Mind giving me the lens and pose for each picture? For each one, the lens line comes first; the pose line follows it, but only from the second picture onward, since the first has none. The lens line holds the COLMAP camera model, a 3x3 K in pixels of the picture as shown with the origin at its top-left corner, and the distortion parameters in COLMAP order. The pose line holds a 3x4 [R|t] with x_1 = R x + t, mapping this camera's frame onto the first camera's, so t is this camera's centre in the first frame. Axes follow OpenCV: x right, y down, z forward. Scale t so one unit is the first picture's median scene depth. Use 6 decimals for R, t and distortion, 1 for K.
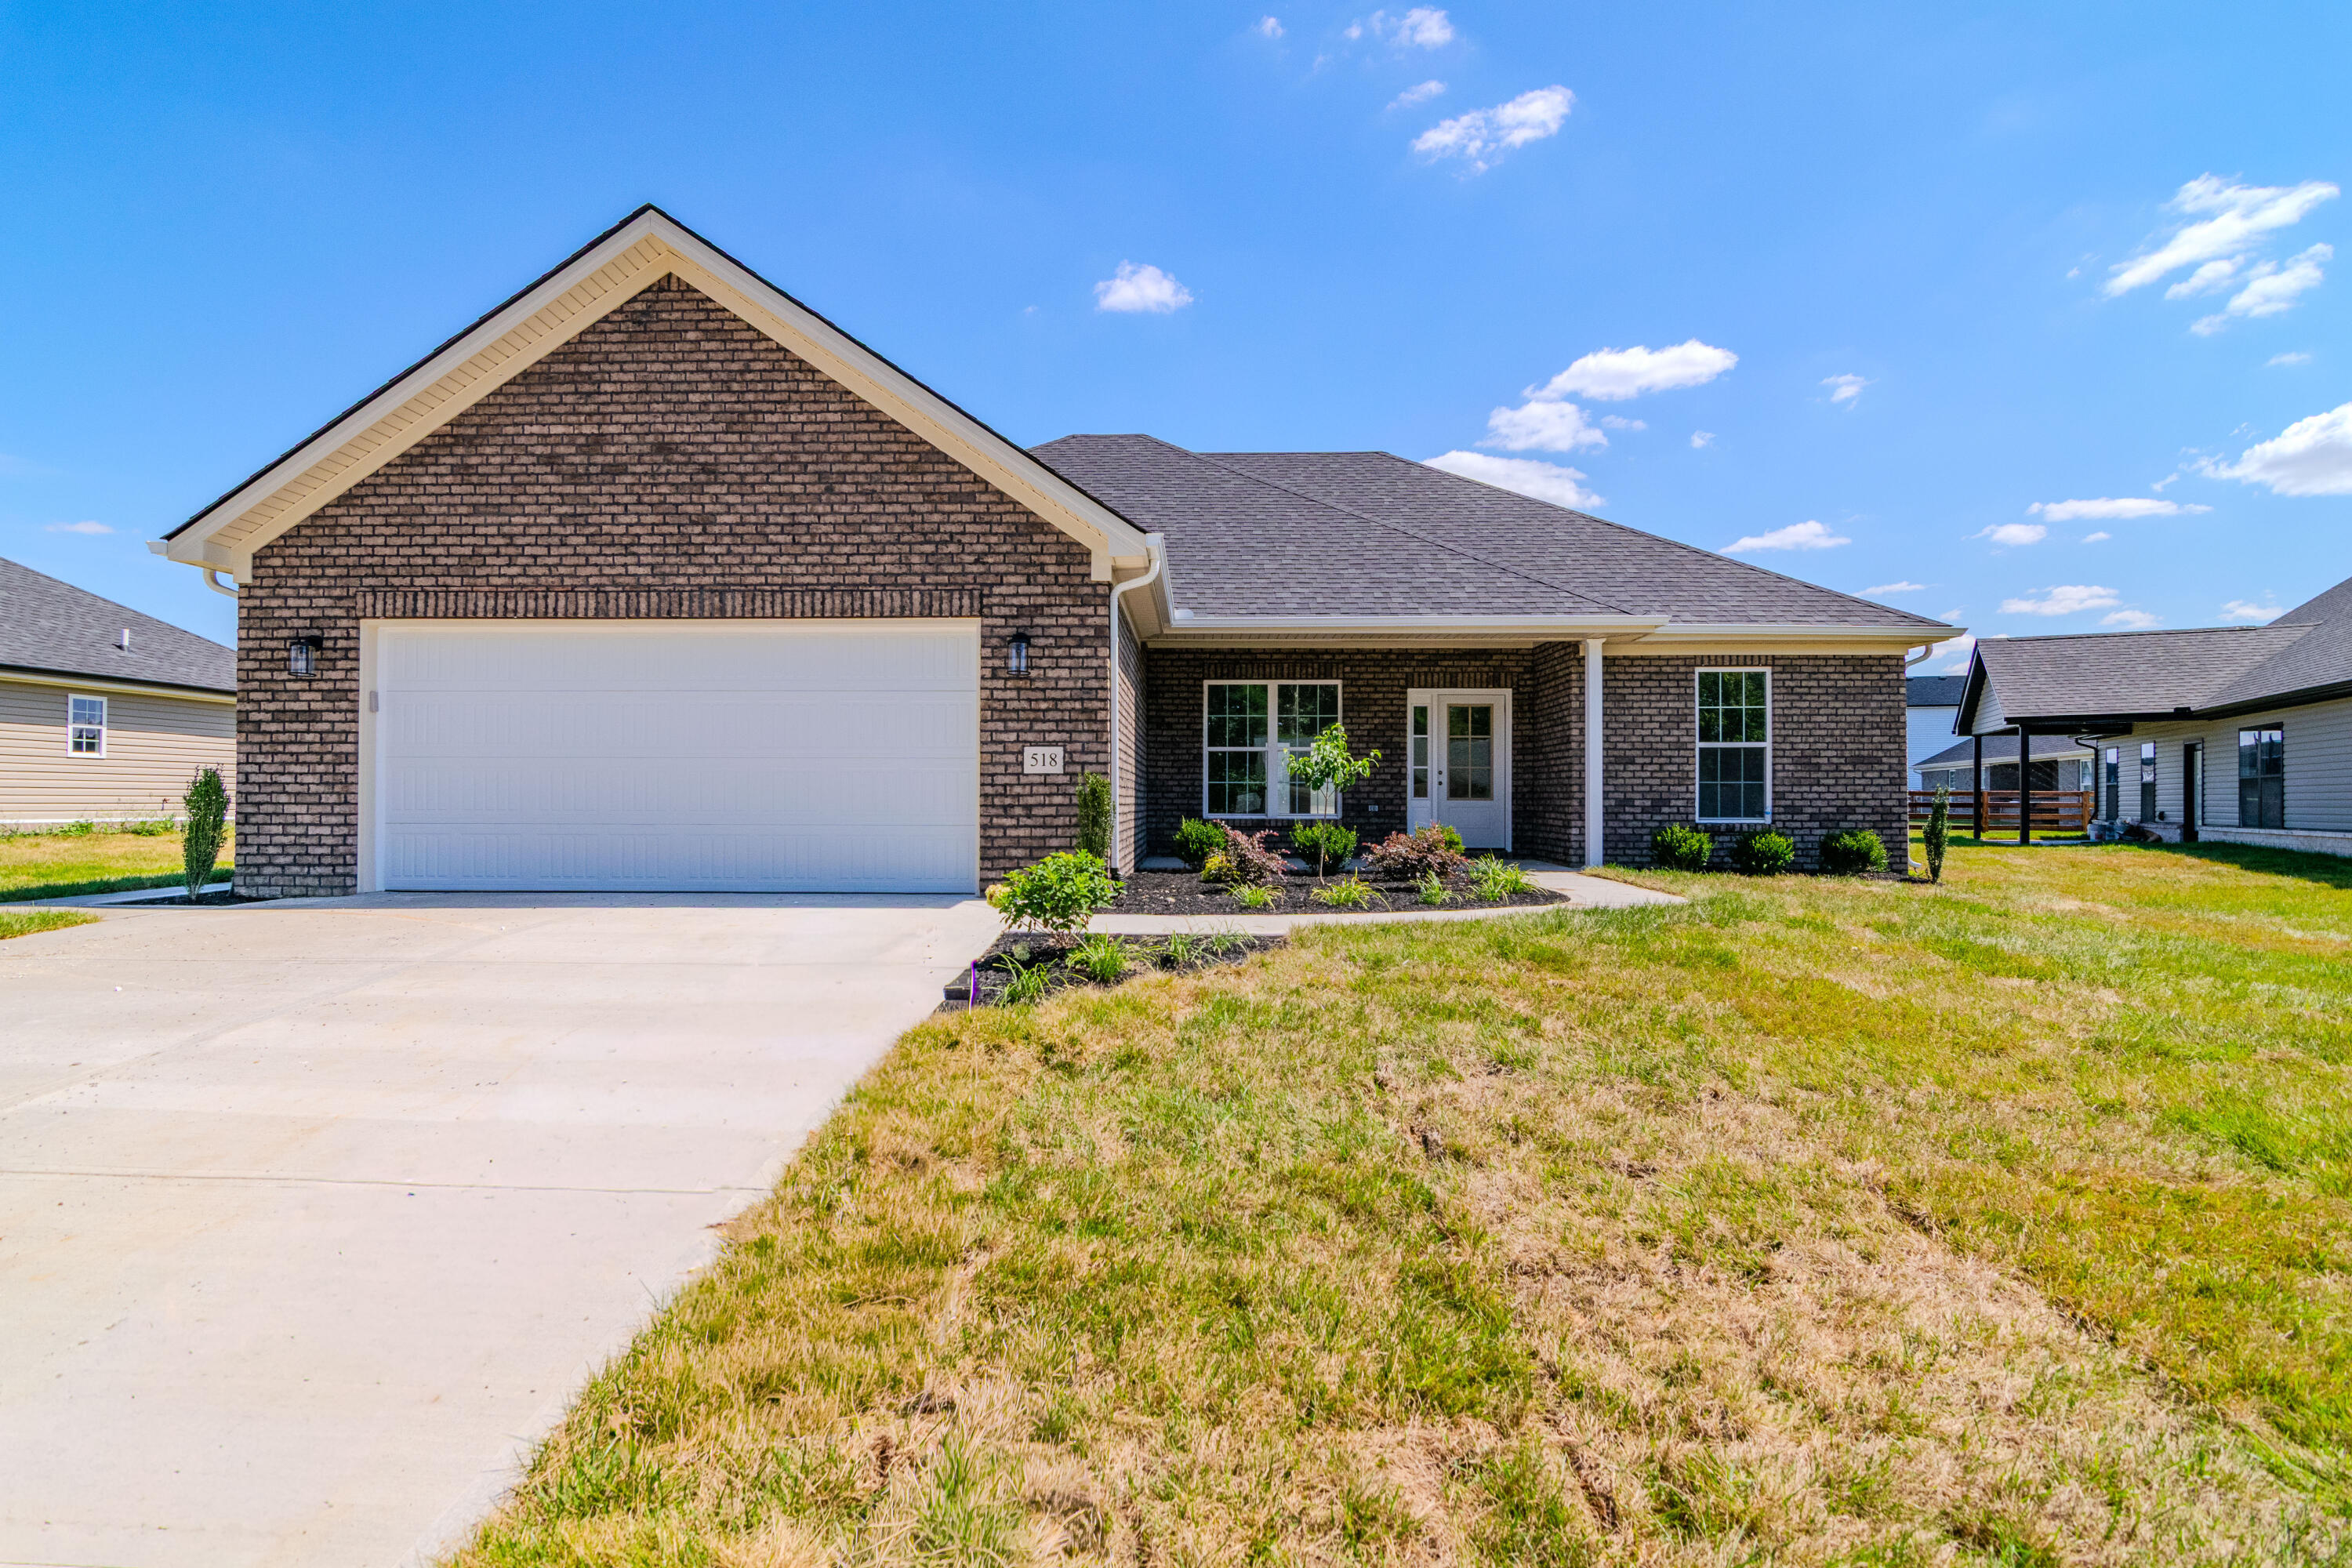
lens RADIAL K [[1175.6, 0, 1123.2], [0, 1175.6, 760.1], [0, 0, 1]] dist [-0.013035, -0.000071]
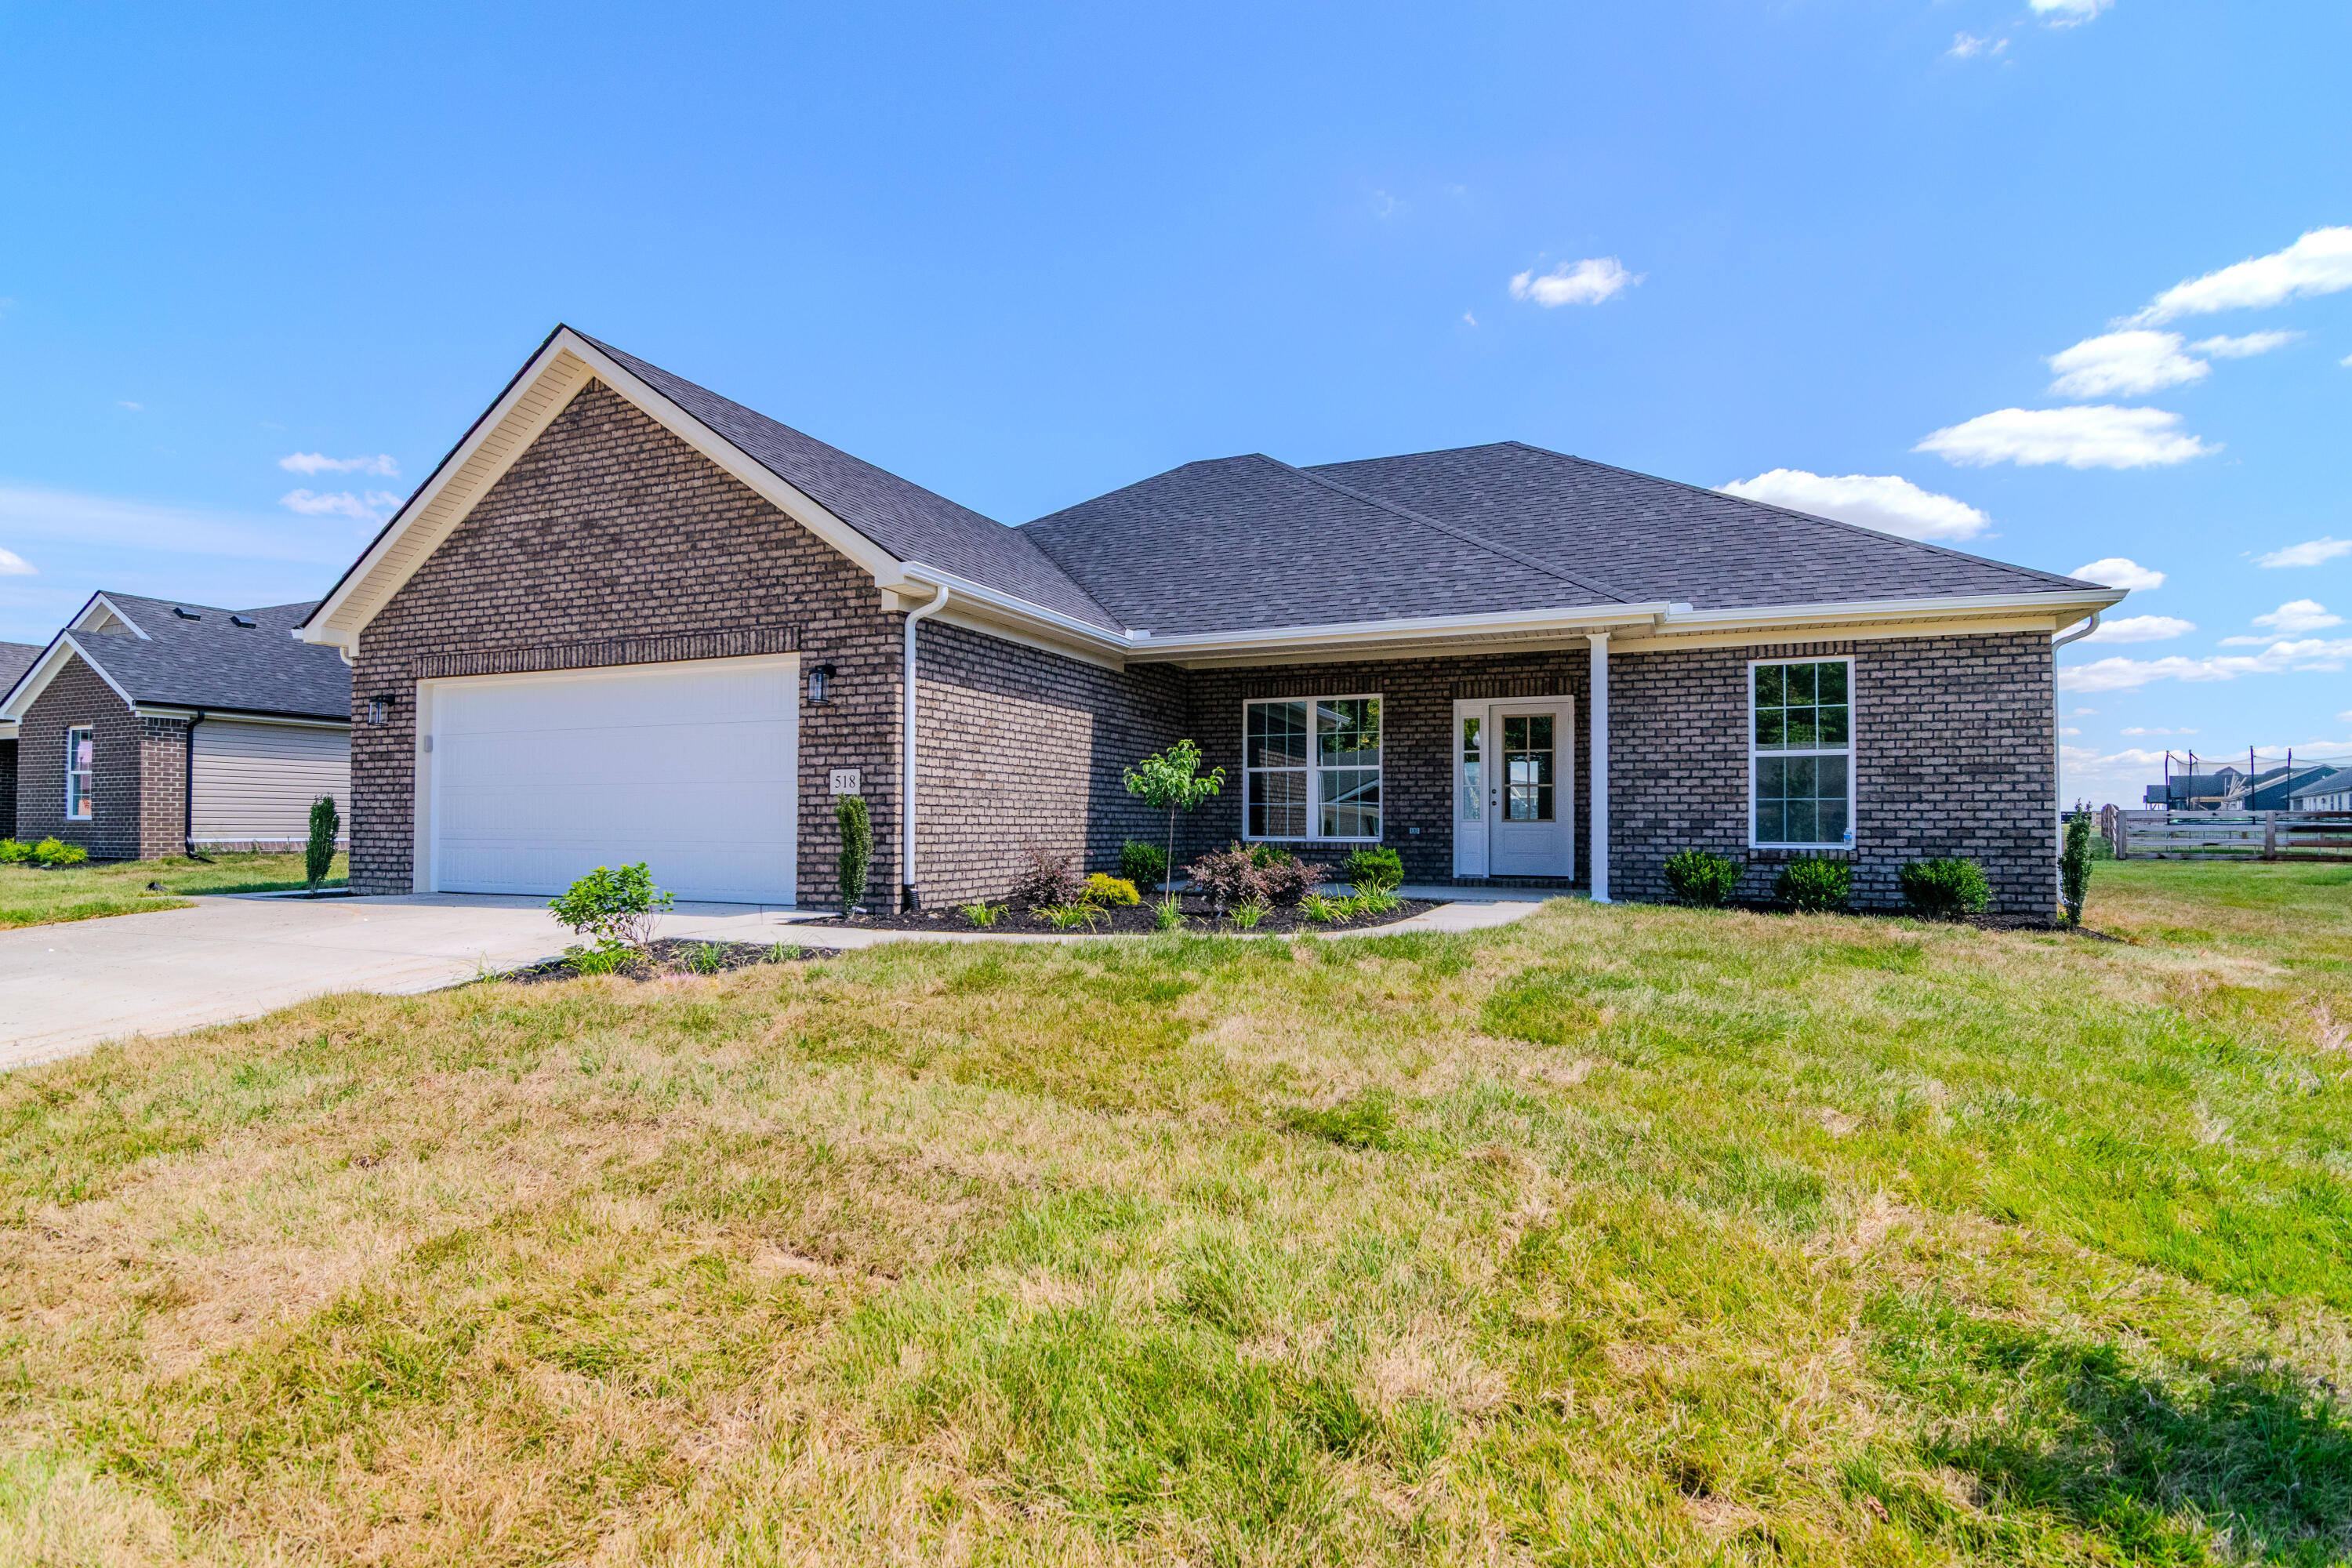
lens RADIAL K [[1175.6, 0, 1132.5], [0, 1175.6, 768.8], [0, 0, 1]] dist [-0.013035, -0.000071]
pose [[0.929662, -0.018498, -0.367948, 0.550730], [0.012272, 0.999739, -0.019255, 0.011381], [0.368209, 0.013385, 0.929647, 0.101575]]
